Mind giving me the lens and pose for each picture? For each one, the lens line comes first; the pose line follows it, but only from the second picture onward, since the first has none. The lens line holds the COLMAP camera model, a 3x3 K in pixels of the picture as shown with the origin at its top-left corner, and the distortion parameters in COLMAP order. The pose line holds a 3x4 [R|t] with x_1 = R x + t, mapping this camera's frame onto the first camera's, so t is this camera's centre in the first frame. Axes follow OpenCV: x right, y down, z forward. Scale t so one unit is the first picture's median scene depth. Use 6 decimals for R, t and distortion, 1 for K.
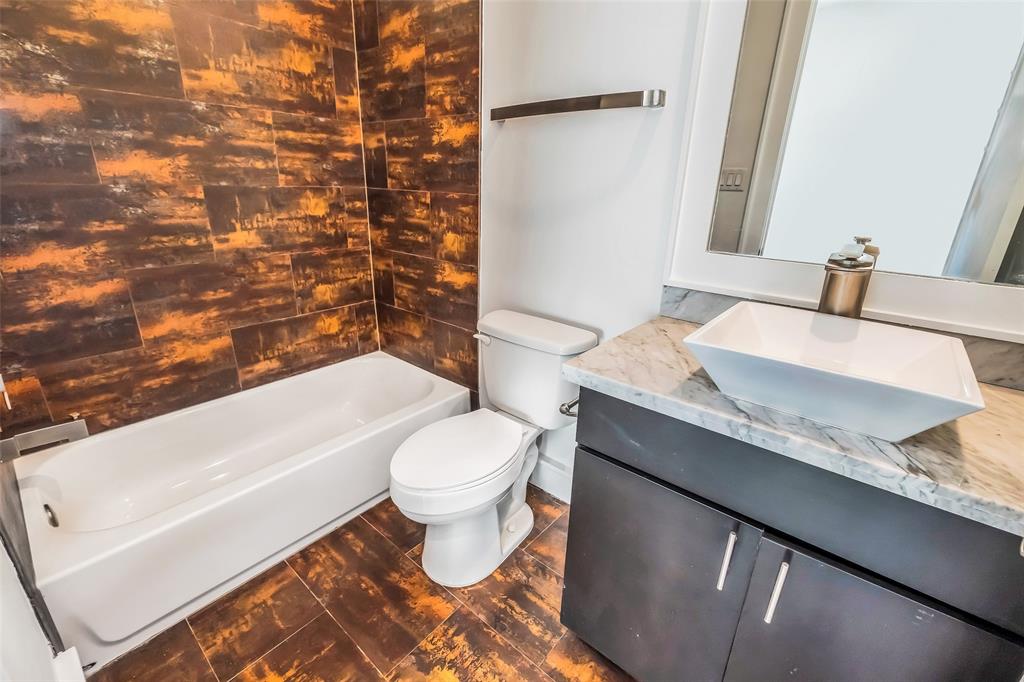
lens RADIAL K [[442.6, 0, 511.7], [0, 442.6, 338.4], [0, 0, 1]] dist [-0.003221, -0.000595]
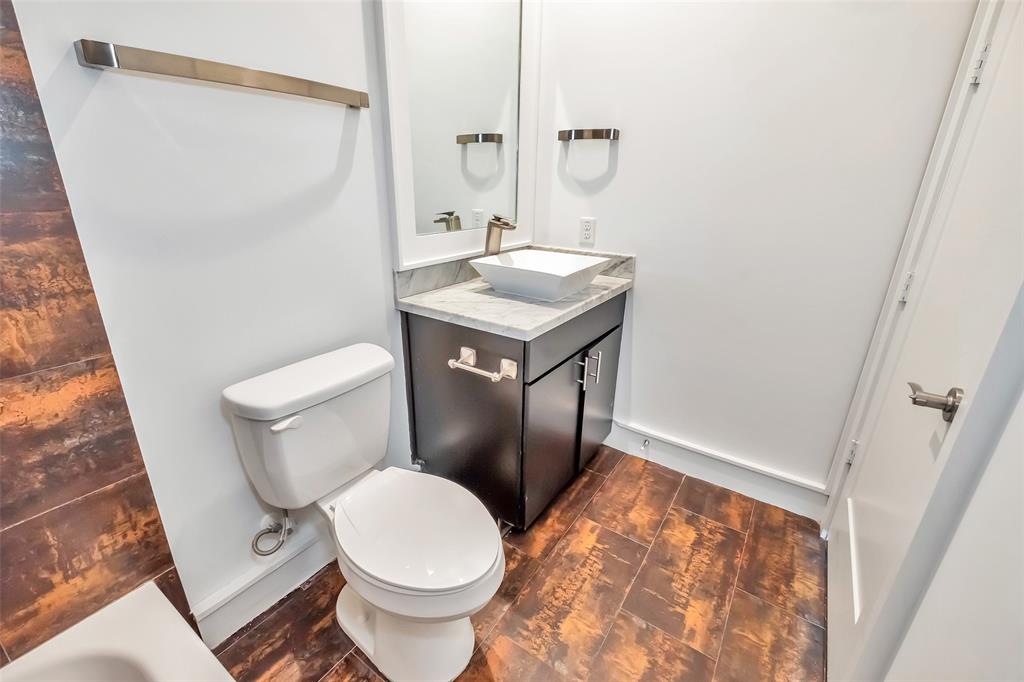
lens RADIAL K [[442.6, 0, 511.7], [0, 442.6, 338.4], [0, 0, 1]] dist [-0.003221, -0.000595]
pose [[-0.105026, -0.357010, 0.928178, -0.837551], [0.311492, 0.874563, 0.371634, -0.316383], [-0.944427, 0.328151, 0.019353, 0.789780]]
